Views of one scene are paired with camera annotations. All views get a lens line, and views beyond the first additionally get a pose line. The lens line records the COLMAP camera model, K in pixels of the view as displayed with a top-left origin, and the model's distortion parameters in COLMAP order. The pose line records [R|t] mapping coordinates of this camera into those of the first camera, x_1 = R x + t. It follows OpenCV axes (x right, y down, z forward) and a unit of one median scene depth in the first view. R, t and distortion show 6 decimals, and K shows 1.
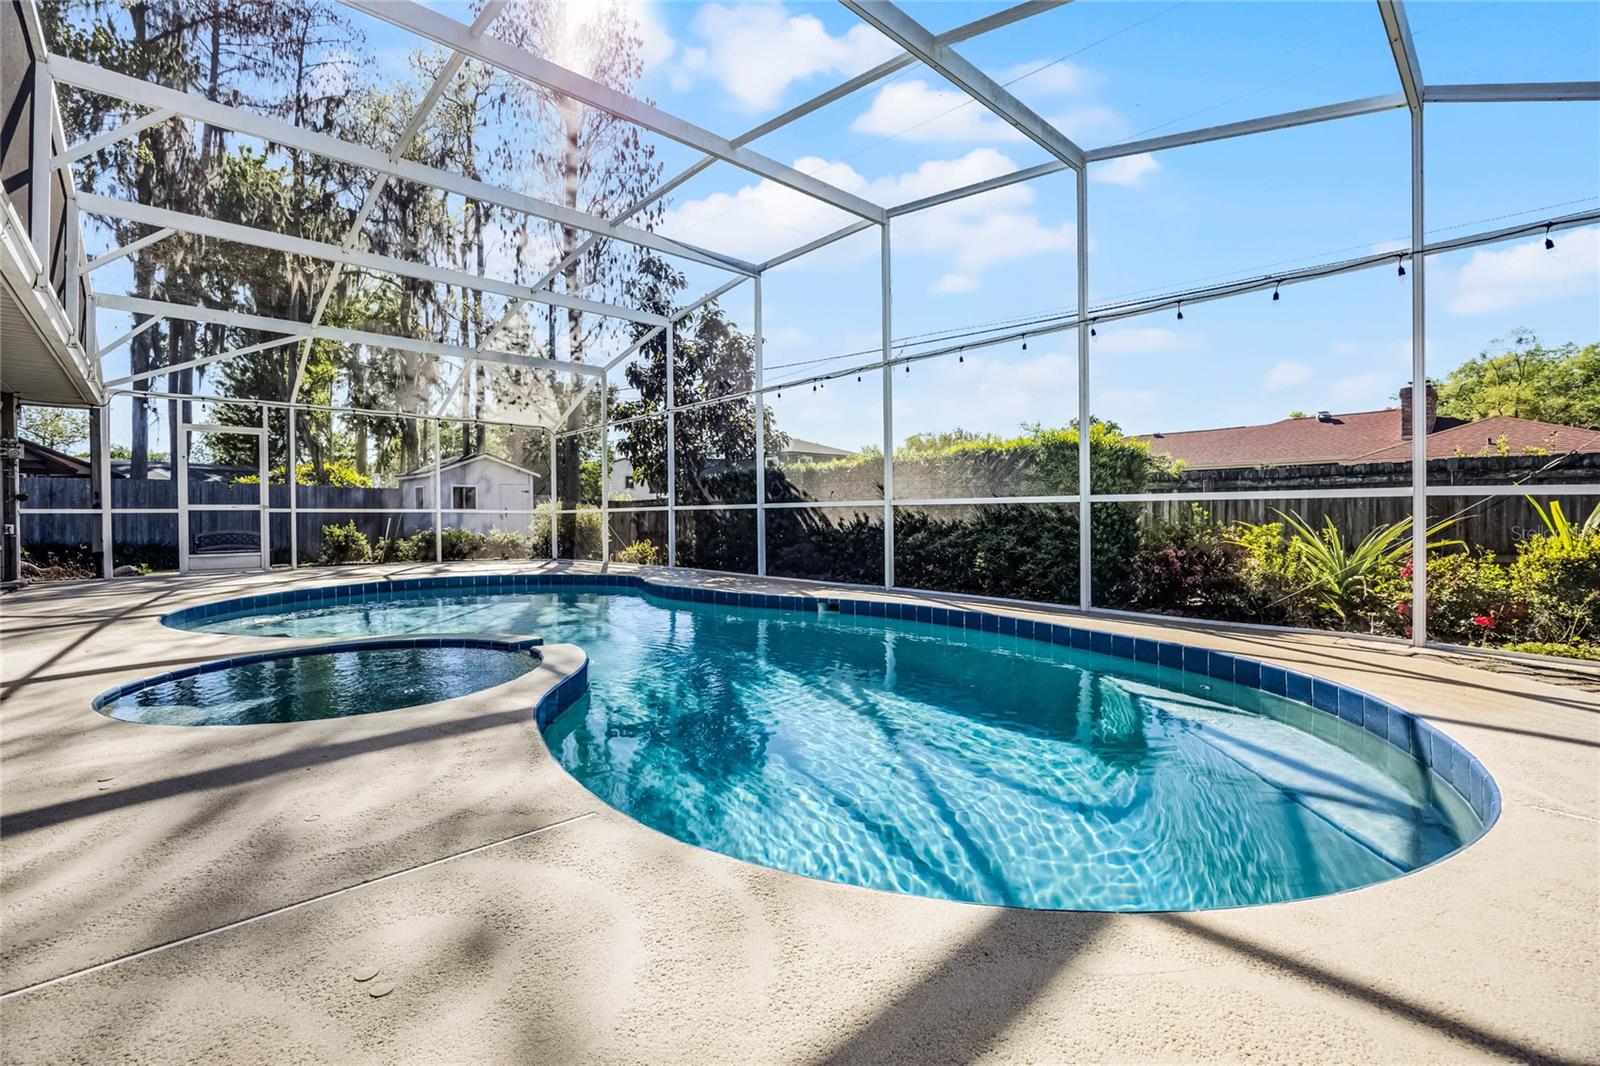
lens RADIAL K [[705.9, 0, 791.1], [0, 705.9, 521.0], [0, 0, 1]] dist [-0.006723, -0.002269]
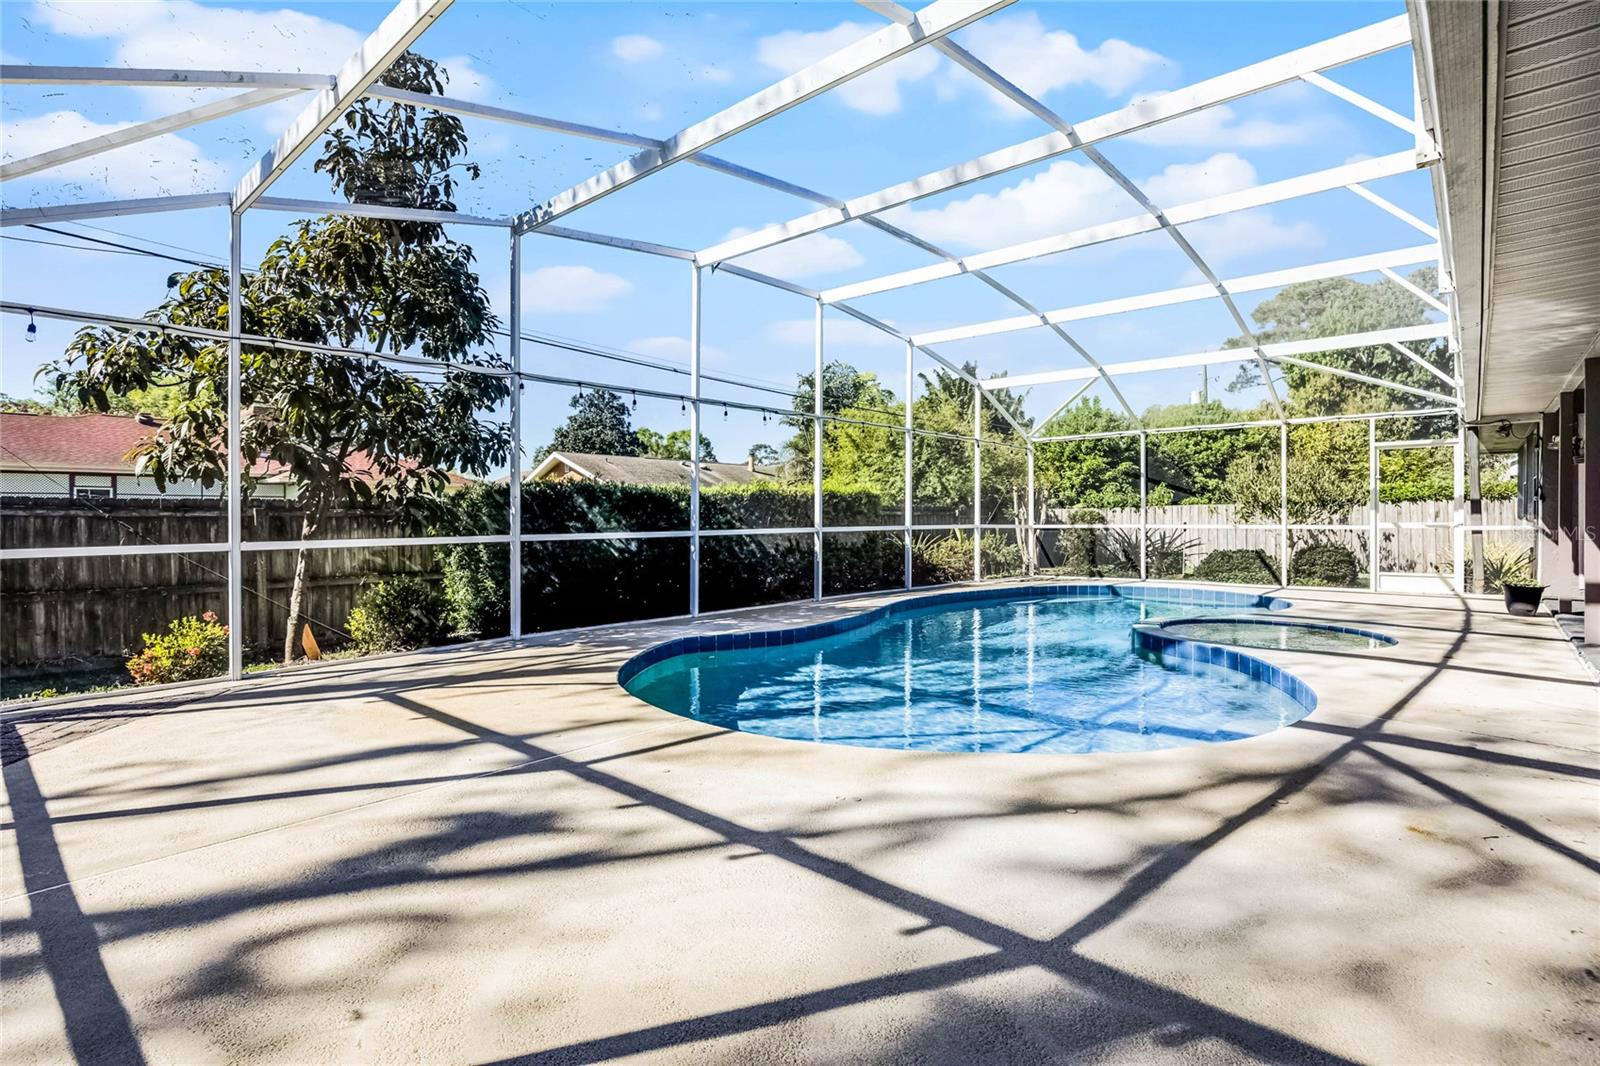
lens RADIAL K [[778.9, 0, 805.2], [0, 778.9, 526.3], [0, 0, 1]] dist [-0.010047, 0.000123]
pose [[-0.124910, -0.006495, 0.992147, -0.919092], [0.014830, 0.999855, 0.008412, -0.033251], [-0.992057, 0.015764, -0.124795, 0.910184]]
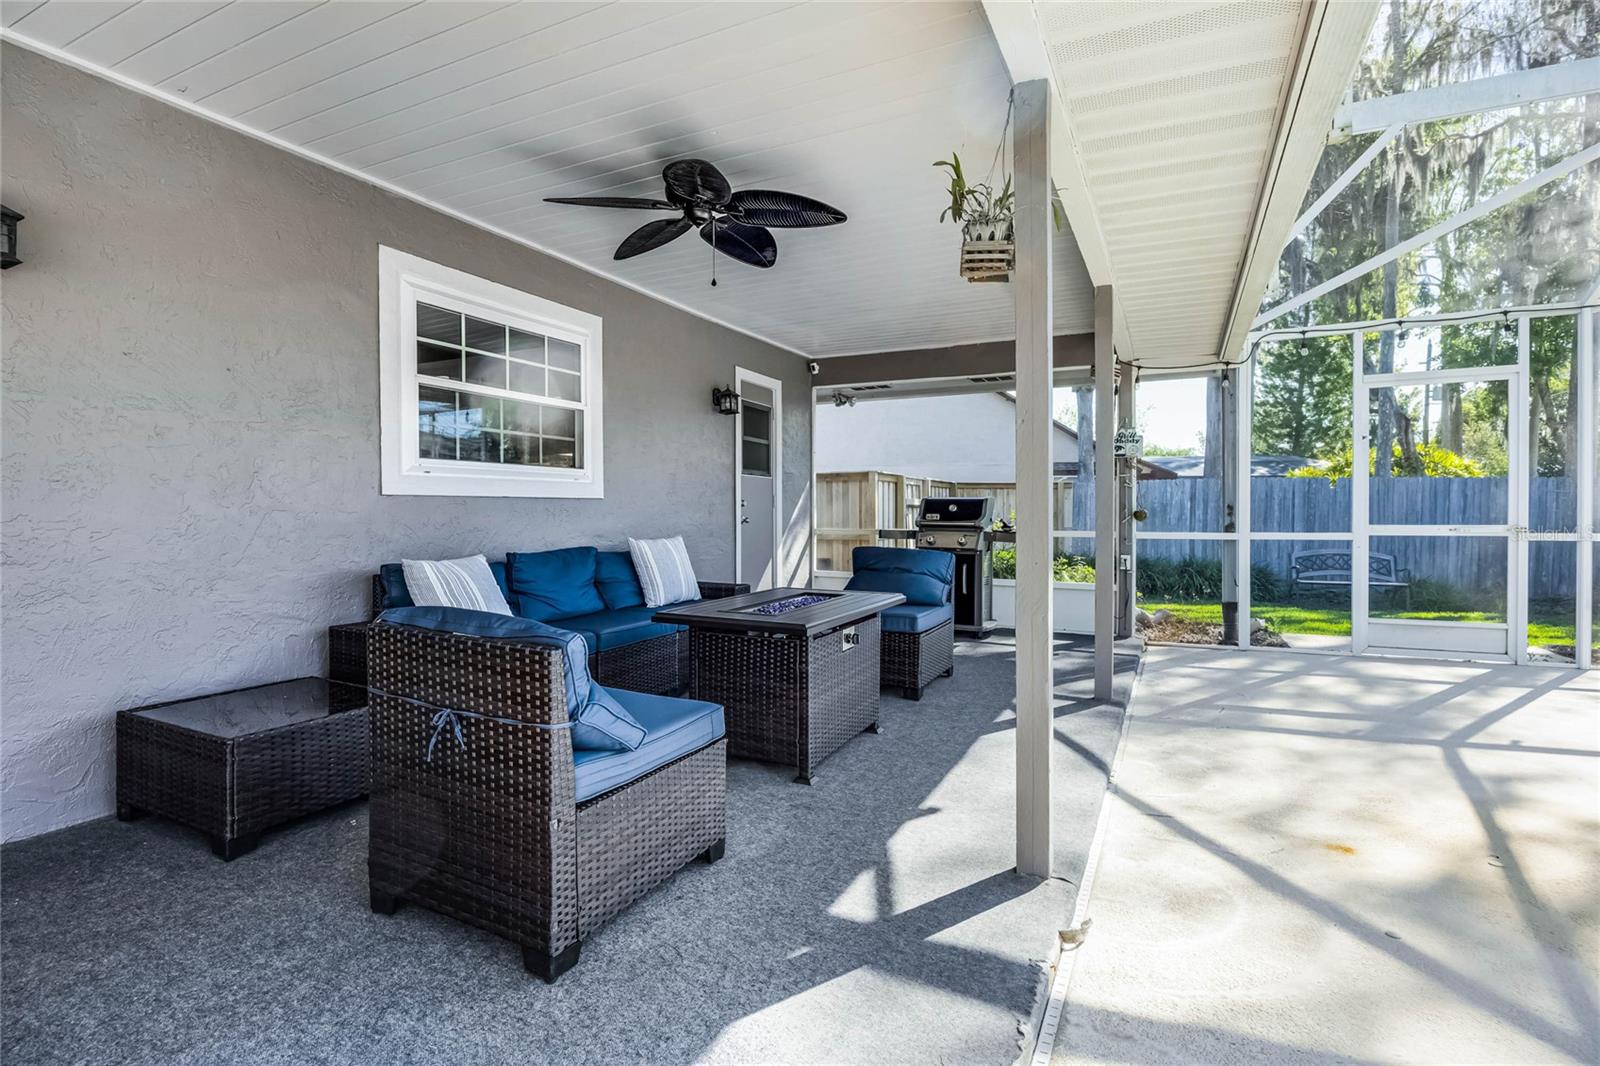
lens RADIAL K [[778.9, 0, 805.1], [0, 778.9, 523.3], [0, 0, 1]] dist [-0.010047, 0.000123]
pose [[0.386240, 0.017444, -0.922233, -0.503478], [-0.004402, 0.999845, 0.017068, -0.035256], [0.922388, -0.002533, 0.386257, 0.388399]]
